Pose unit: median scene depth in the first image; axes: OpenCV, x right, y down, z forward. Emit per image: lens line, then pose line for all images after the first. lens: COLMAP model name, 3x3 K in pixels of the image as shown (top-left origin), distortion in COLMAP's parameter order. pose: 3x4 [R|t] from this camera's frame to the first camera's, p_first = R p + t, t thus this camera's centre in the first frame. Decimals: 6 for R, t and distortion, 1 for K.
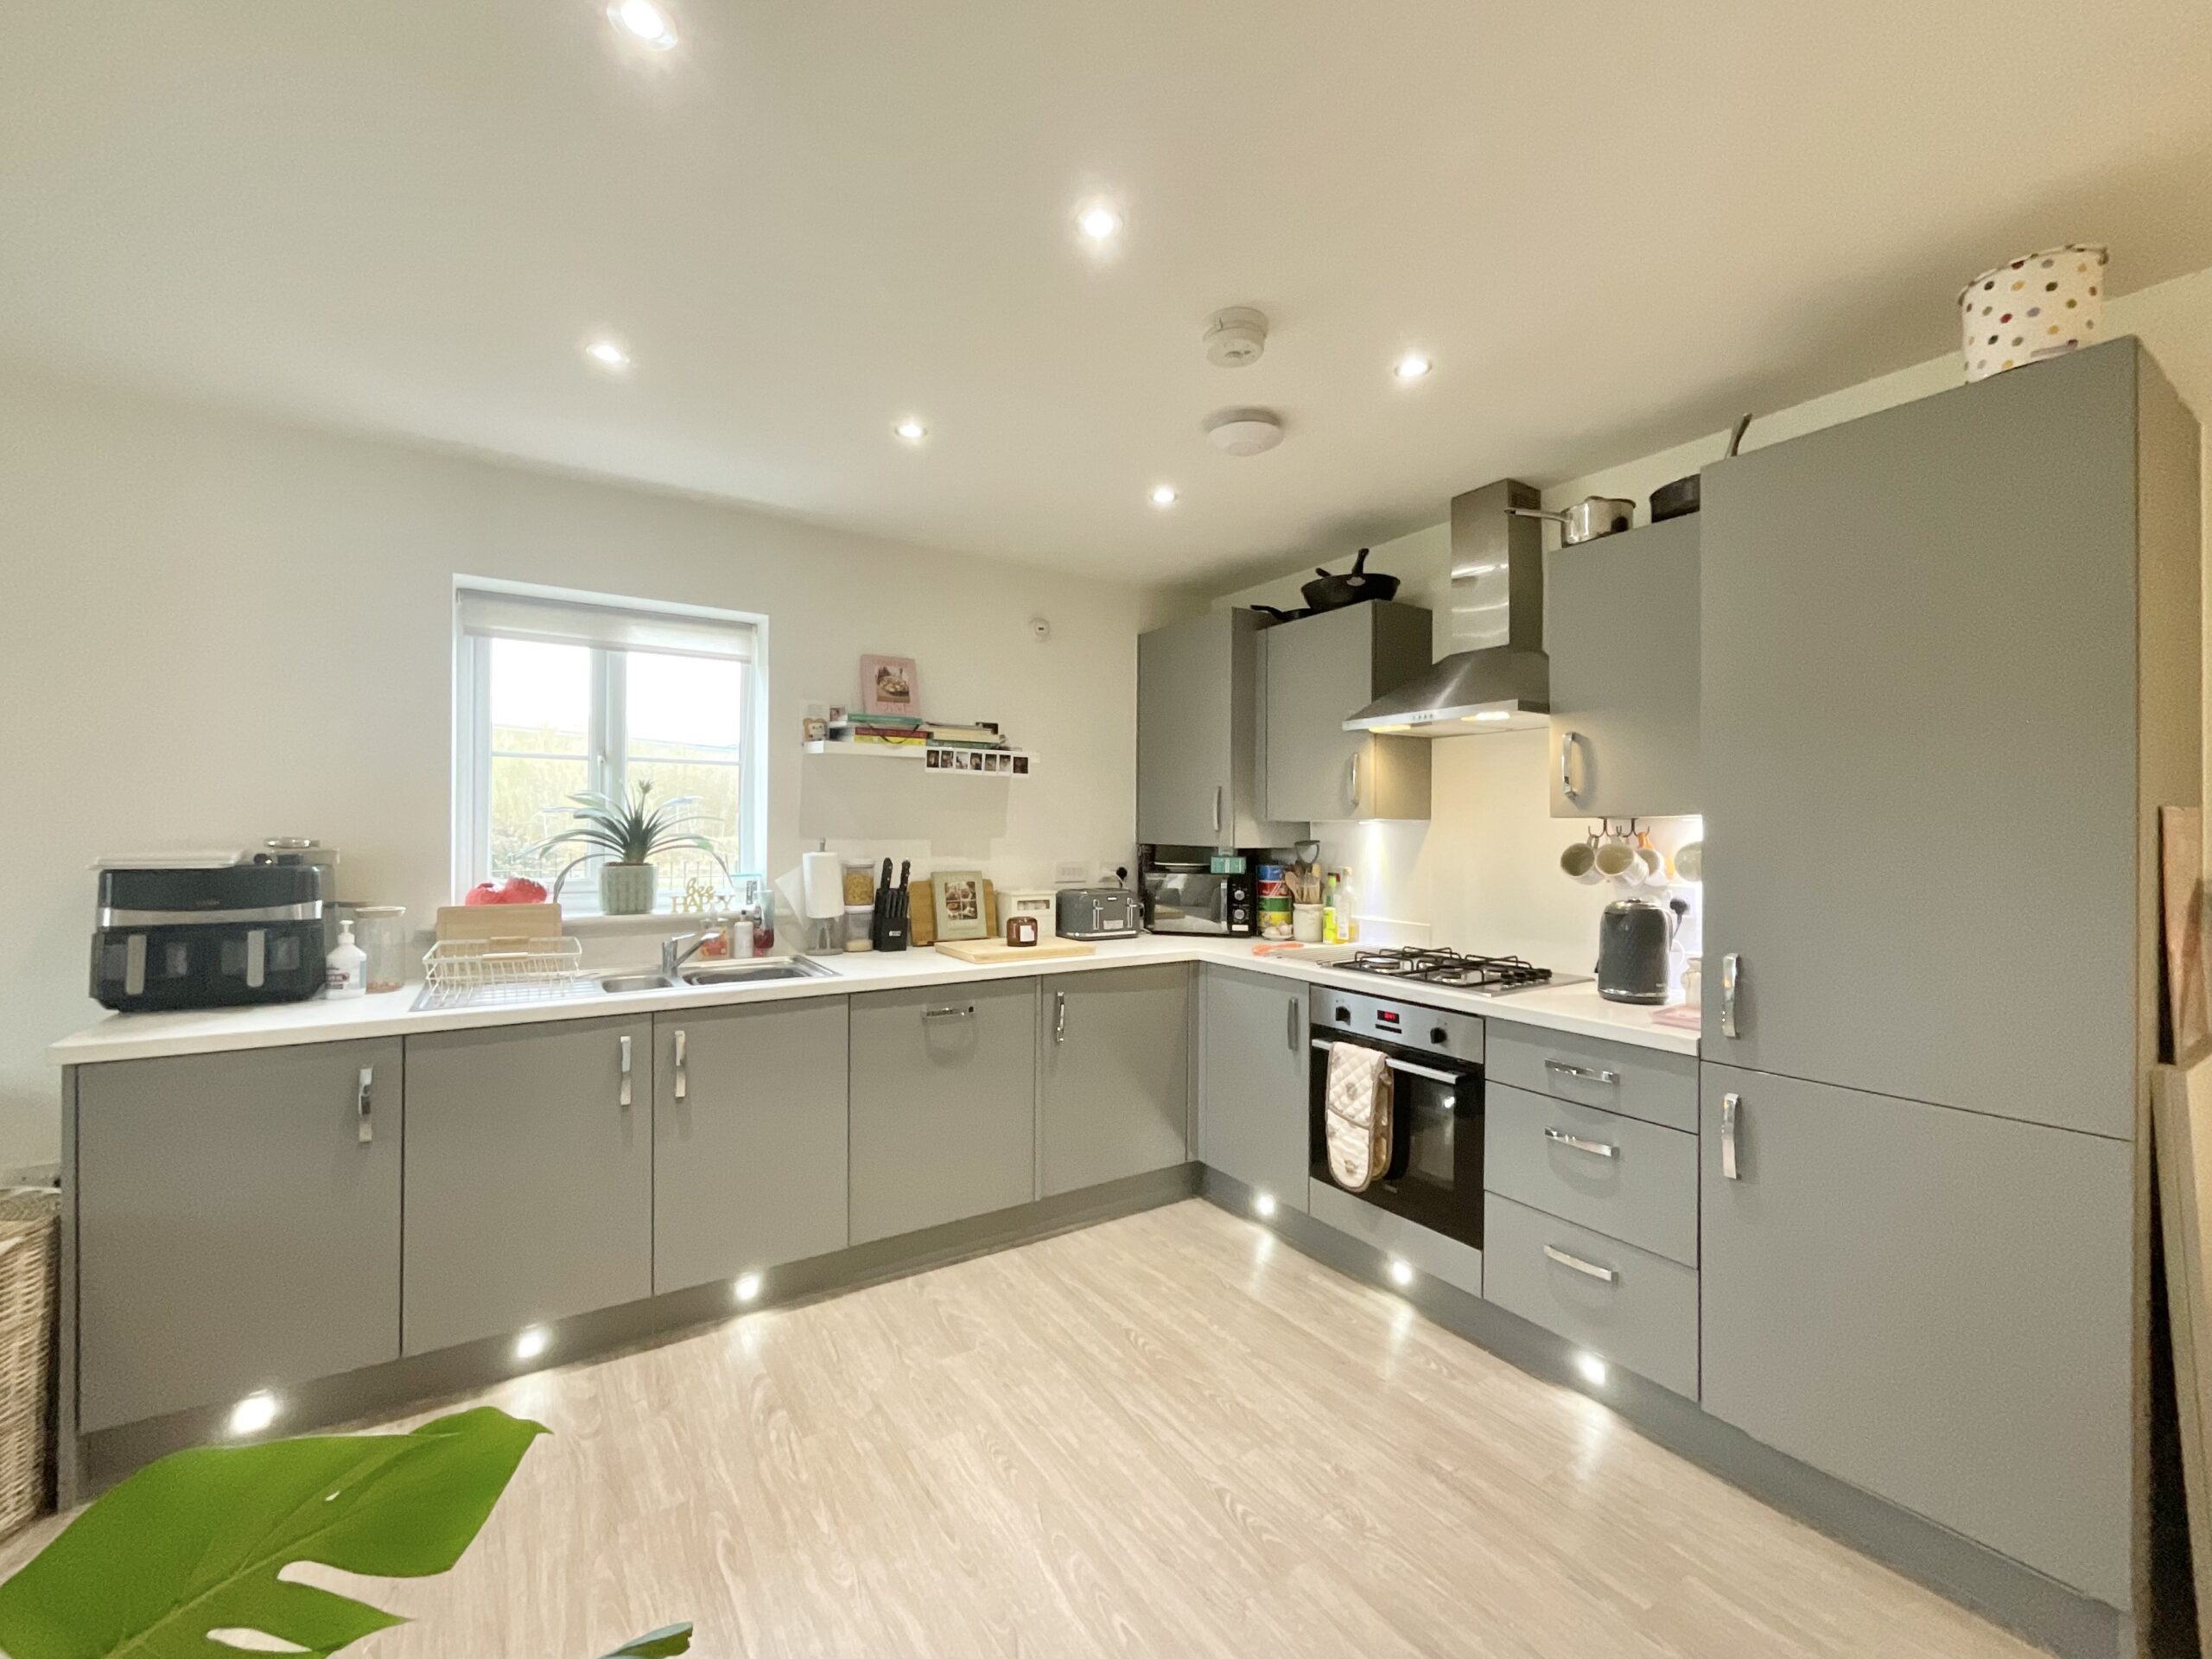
lens RADIAL K [[898.5, 0, 1103.4], [0, 898.5, 827.5], [0, 0, 1]] dist [-0.000792, 0.000533]
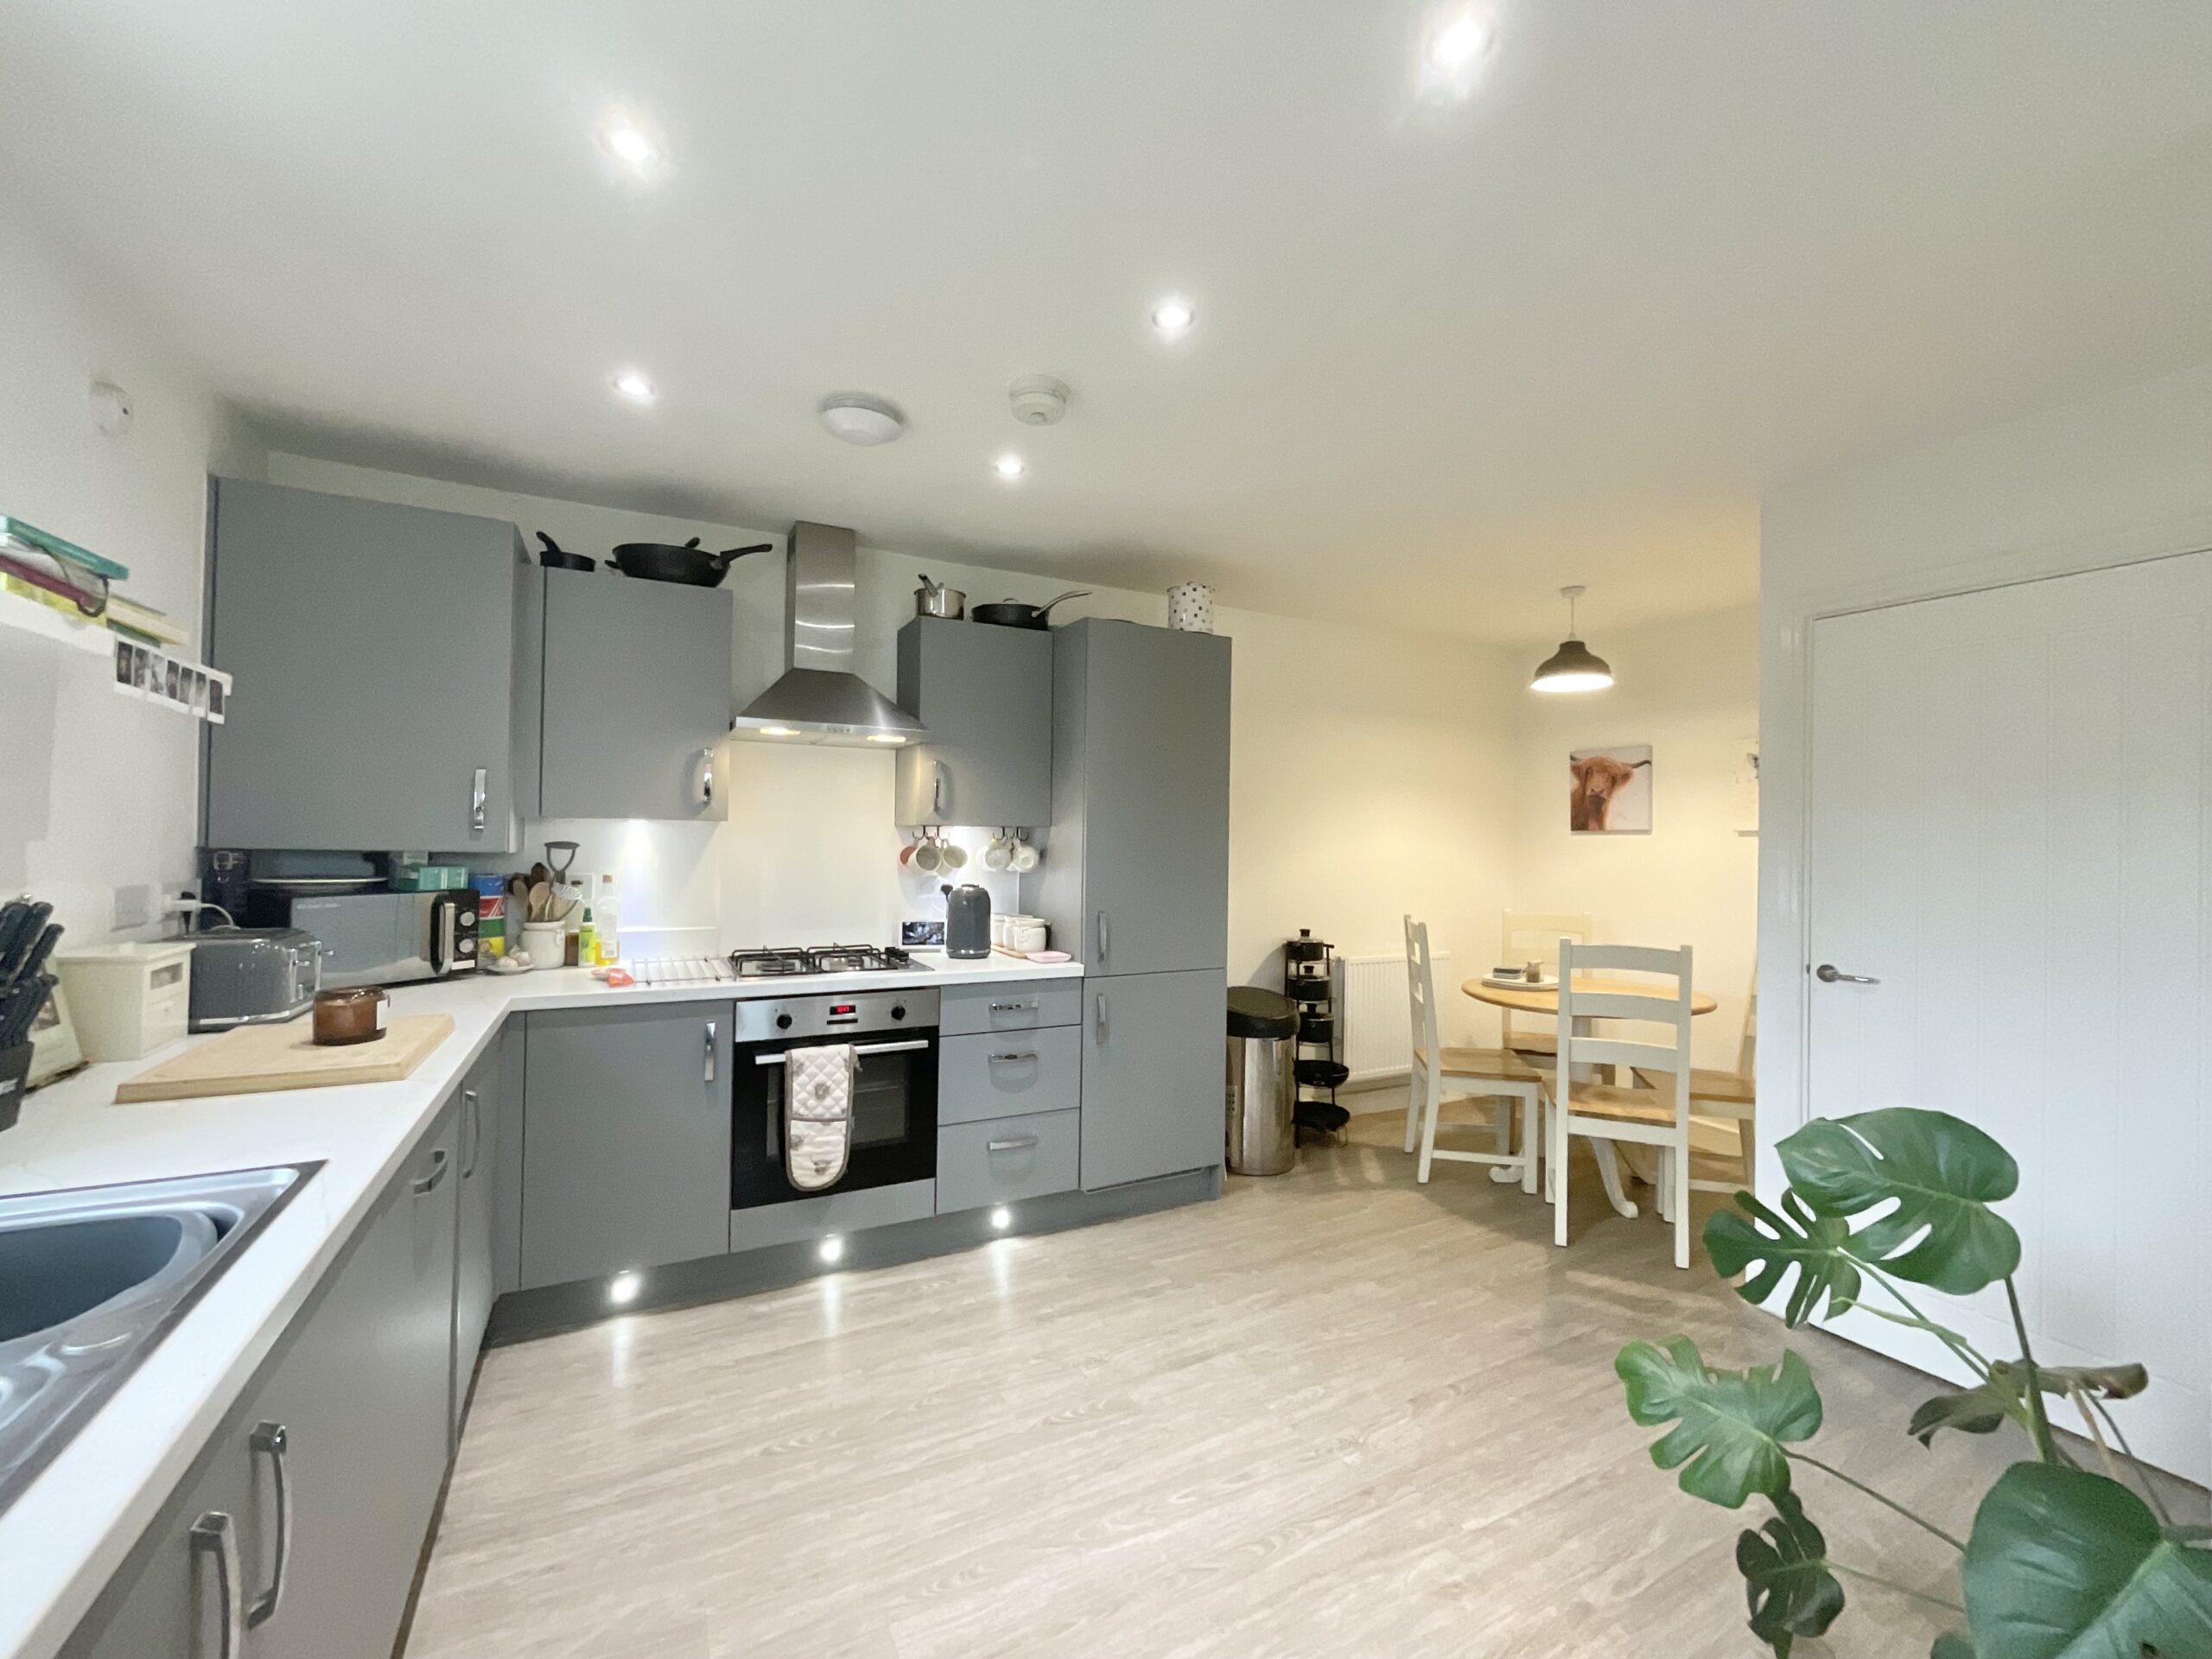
lens RADIAL K [[898.5, 0, 1107.1], [0, 898.5, 833.6], [0, 0, 1]] dist [-0.000792, 0.000533]
pose [[0.095731, 0.001072, 0.995407, -0.717367], [-0.019501, 0.999810, 0.000799, -0.004703], [-0.995216, -0.019488, 0.095734, 0.599158]]
